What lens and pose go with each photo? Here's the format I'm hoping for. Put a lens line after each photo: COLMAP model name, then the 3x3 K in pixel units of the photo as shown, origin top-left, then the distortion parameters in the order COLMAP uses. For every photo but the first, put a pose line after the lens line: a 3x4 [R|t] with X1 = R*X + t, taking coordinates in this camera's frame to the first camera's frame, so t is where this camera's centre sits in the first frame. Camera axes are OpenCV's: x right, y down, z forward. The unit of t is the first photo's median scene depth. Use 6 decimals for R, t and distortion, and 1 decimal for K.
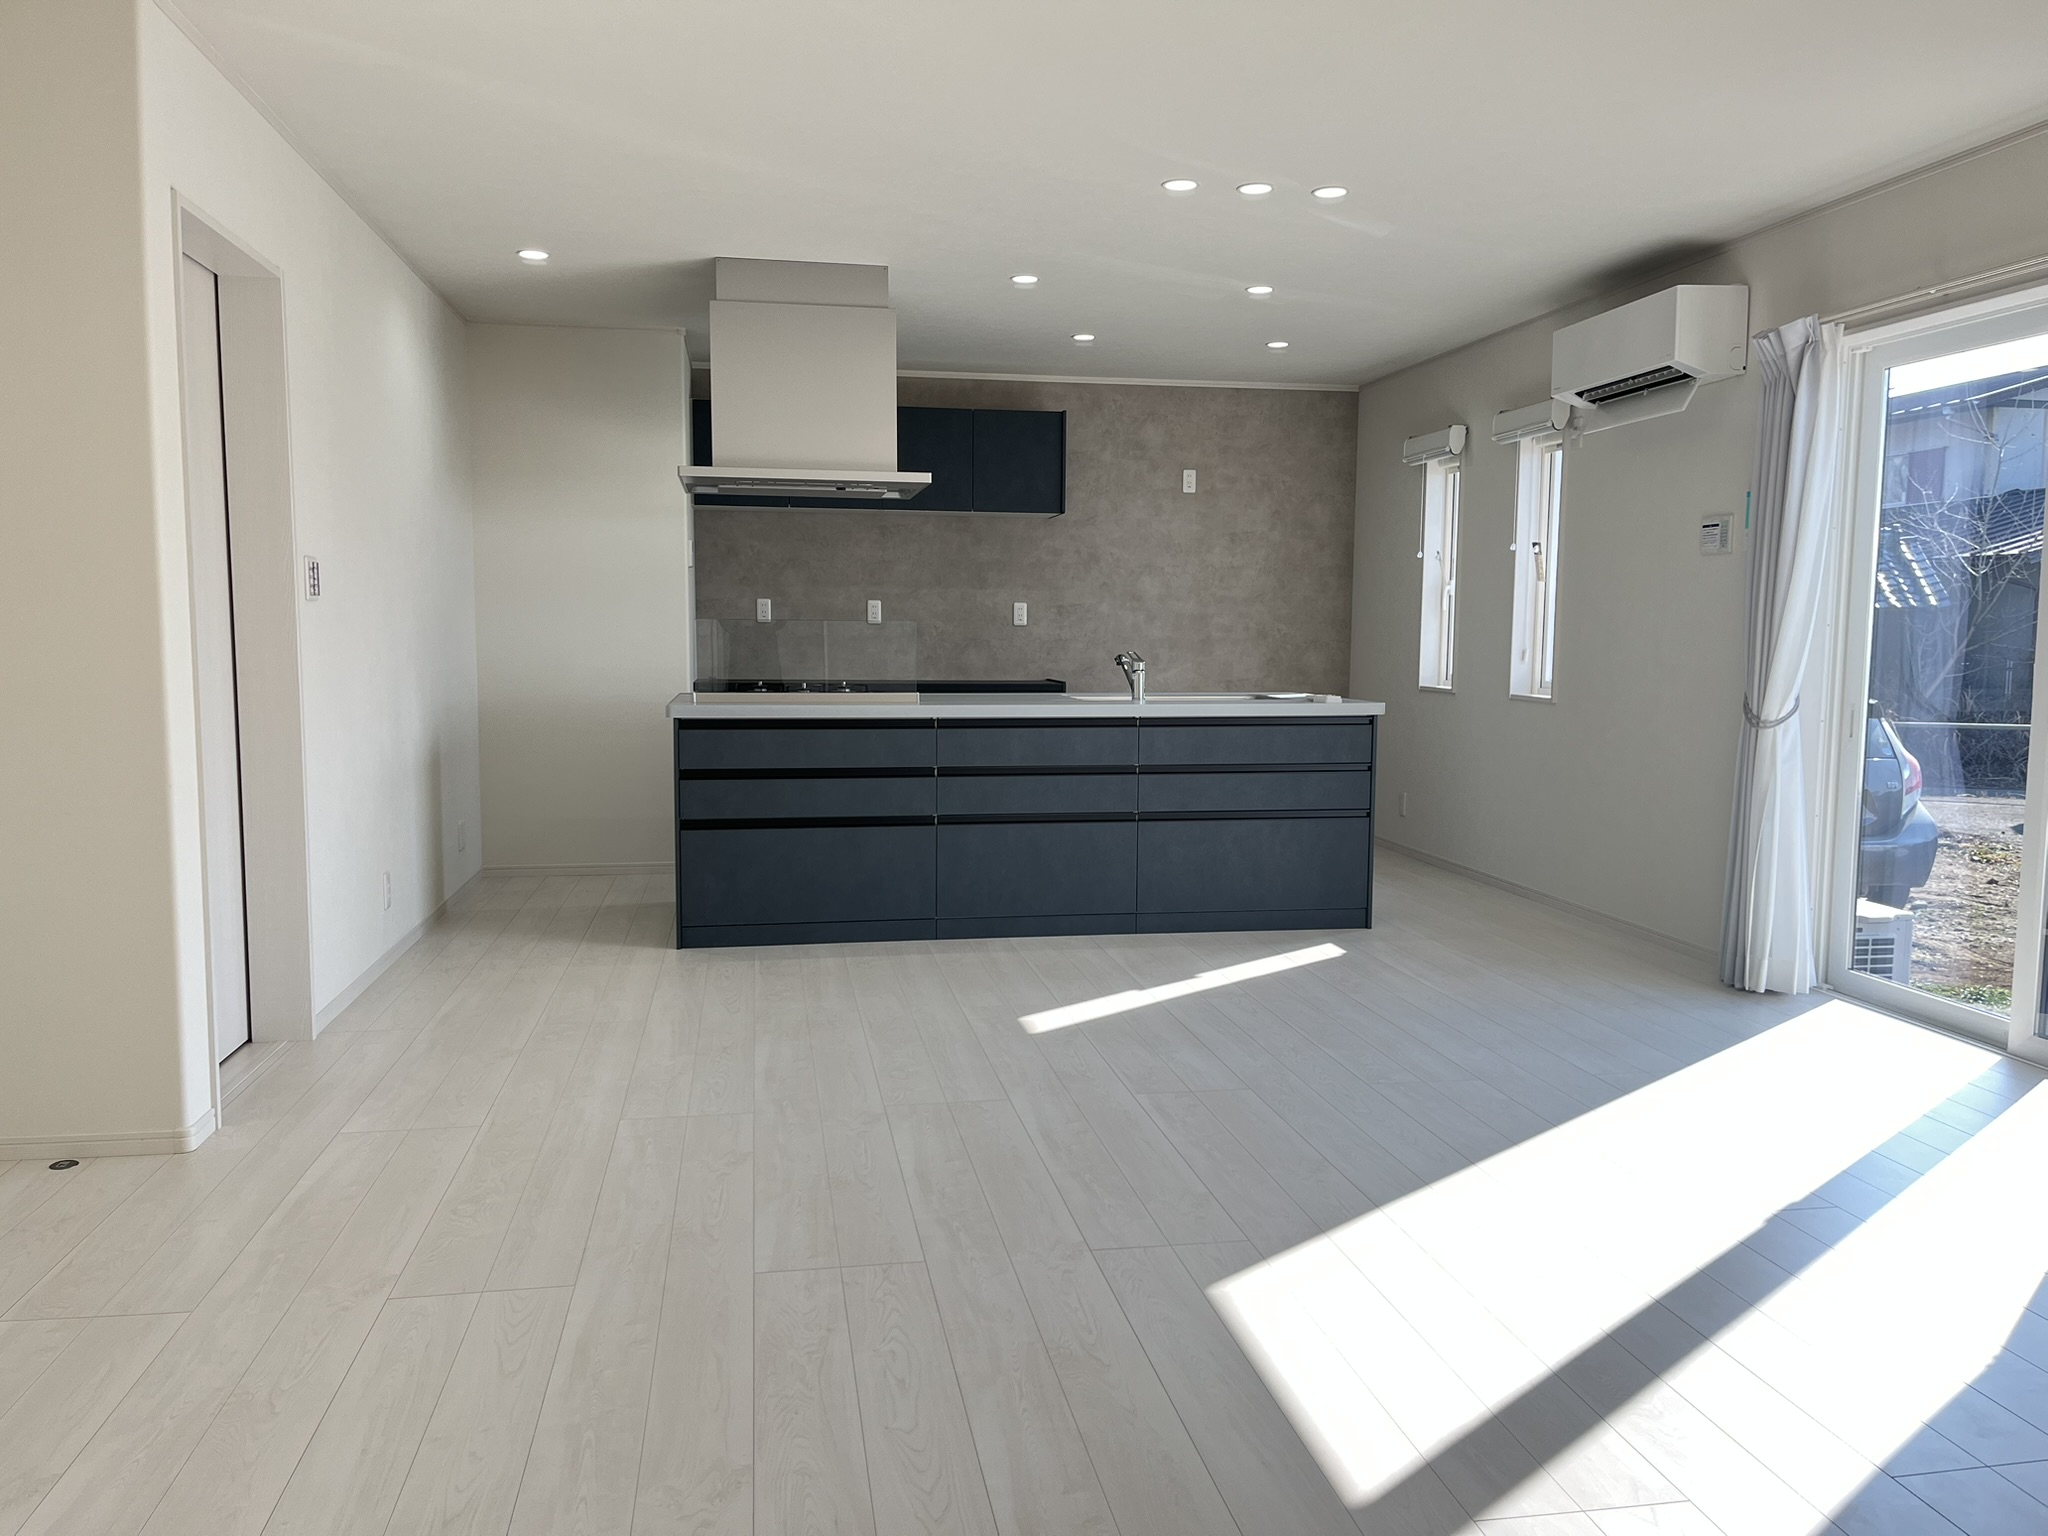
lens RADIAL K [[1542.1, 0, 1037.7], [0, 1542.1, 769.4], [0, 0, 1]] dist [0.093774, -0.123319]
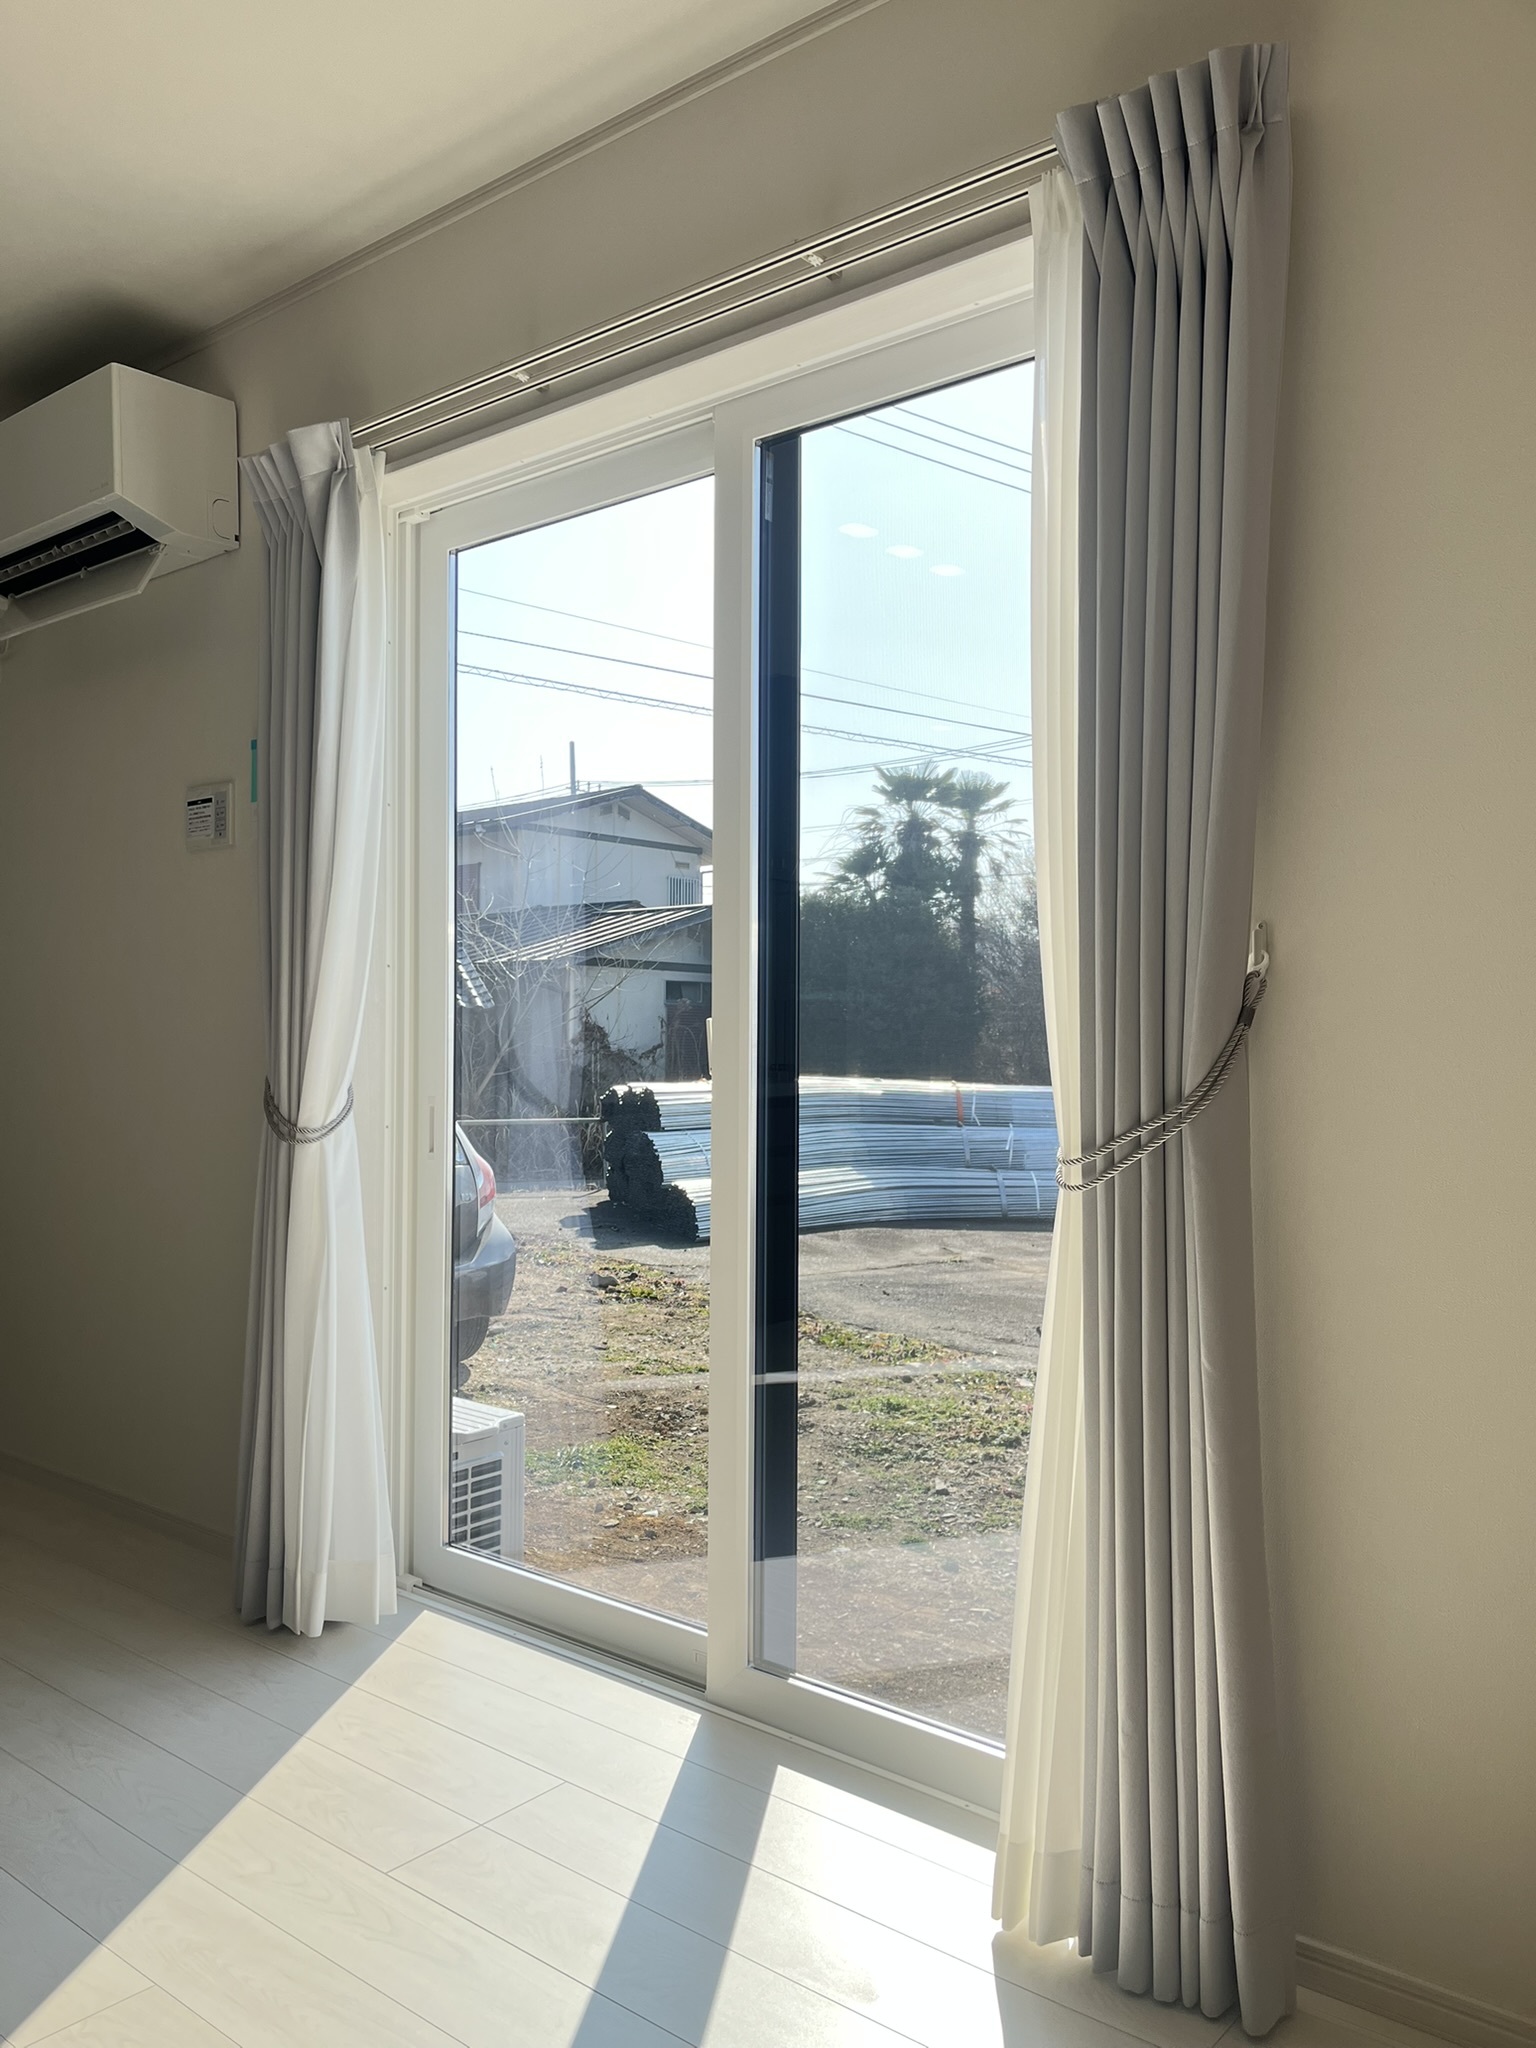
lens RADIAL K [[1538.8, 0, 768.0], [0, 1538.8, 1024.0], [0, 0, 1]] dist [0.088306, -0.133317]
pose [[0.760319, 0.003249, 0.649542, 0.204628], [0.060942, 0.995220, -0.076313, -0.013676], [-0.646685, 0.097607, 0.756486, 0.409244]]
